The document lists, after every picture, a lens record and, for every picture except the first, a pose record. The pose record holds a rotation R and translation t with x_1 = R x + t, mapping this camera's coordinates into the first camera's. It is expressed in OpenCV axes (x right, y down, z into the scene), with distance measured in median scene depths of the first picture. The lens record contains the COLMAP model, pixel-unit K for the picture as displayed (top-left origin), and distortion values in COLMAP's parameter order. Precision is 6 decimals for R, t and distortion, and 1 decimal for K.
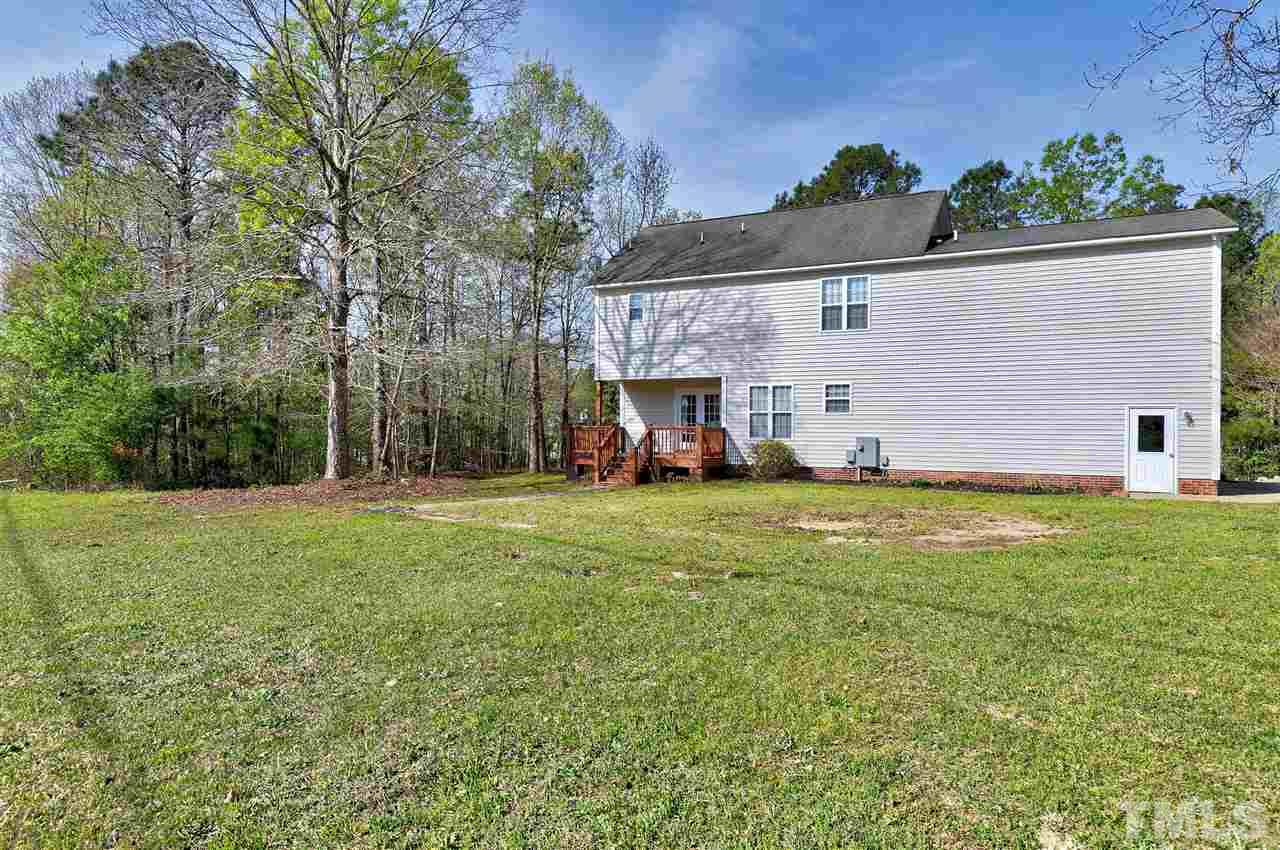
lens RADIAL K [[773.1, 0, 637.2], [0, 773.1, 429.8], [0, 0, 1]] dist [-0.045590, -0.003920]
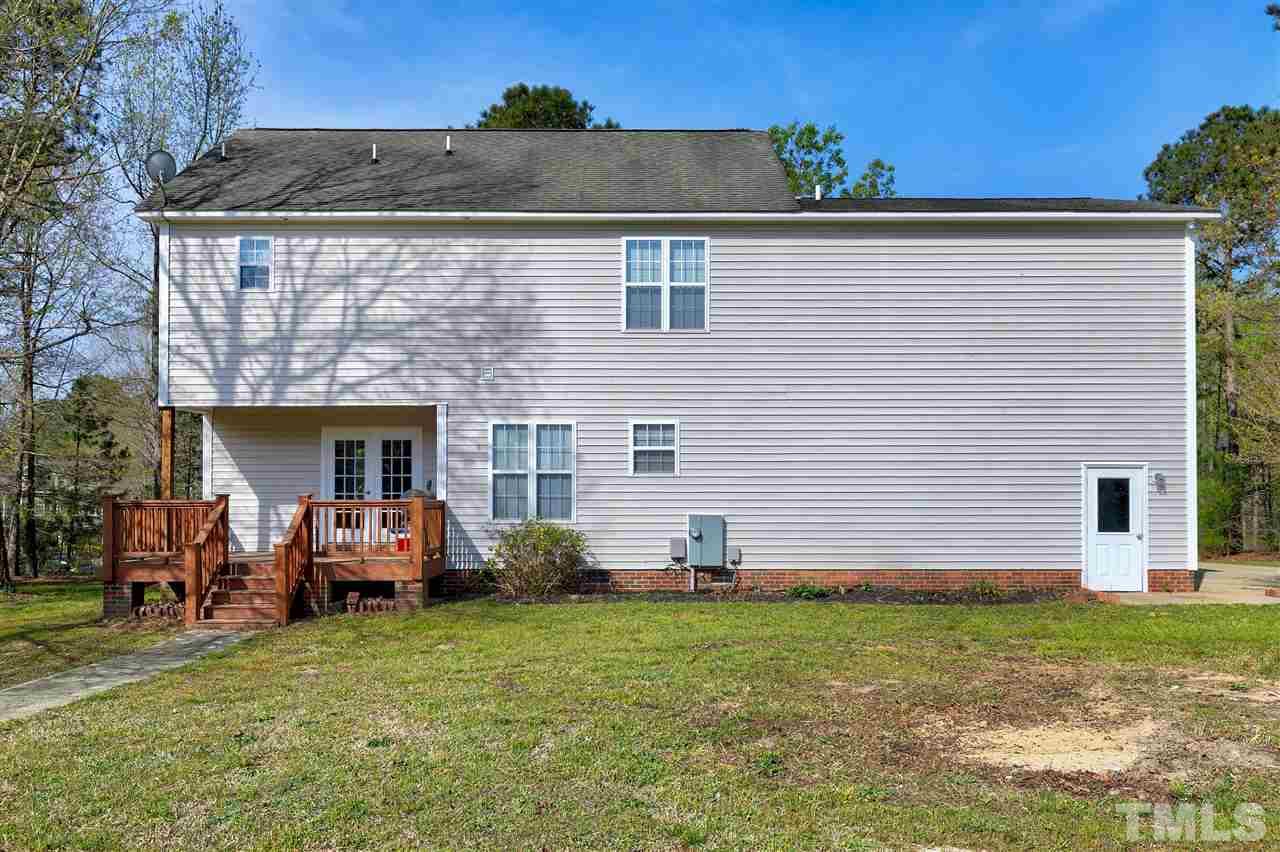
lens RADIAL K [[1010.1, 0, 658.4], [0, 1010.1, 474.4], [0, 0, 1]] dist [-0.007492, -0.007258]
pose [[0.875990, 0.005448, 0.482298, -0.095247], [0.007940, 0.999638, -0.025713, -0.002008], [-0.482264, 0.026354, 0.875630, 0.328933]]
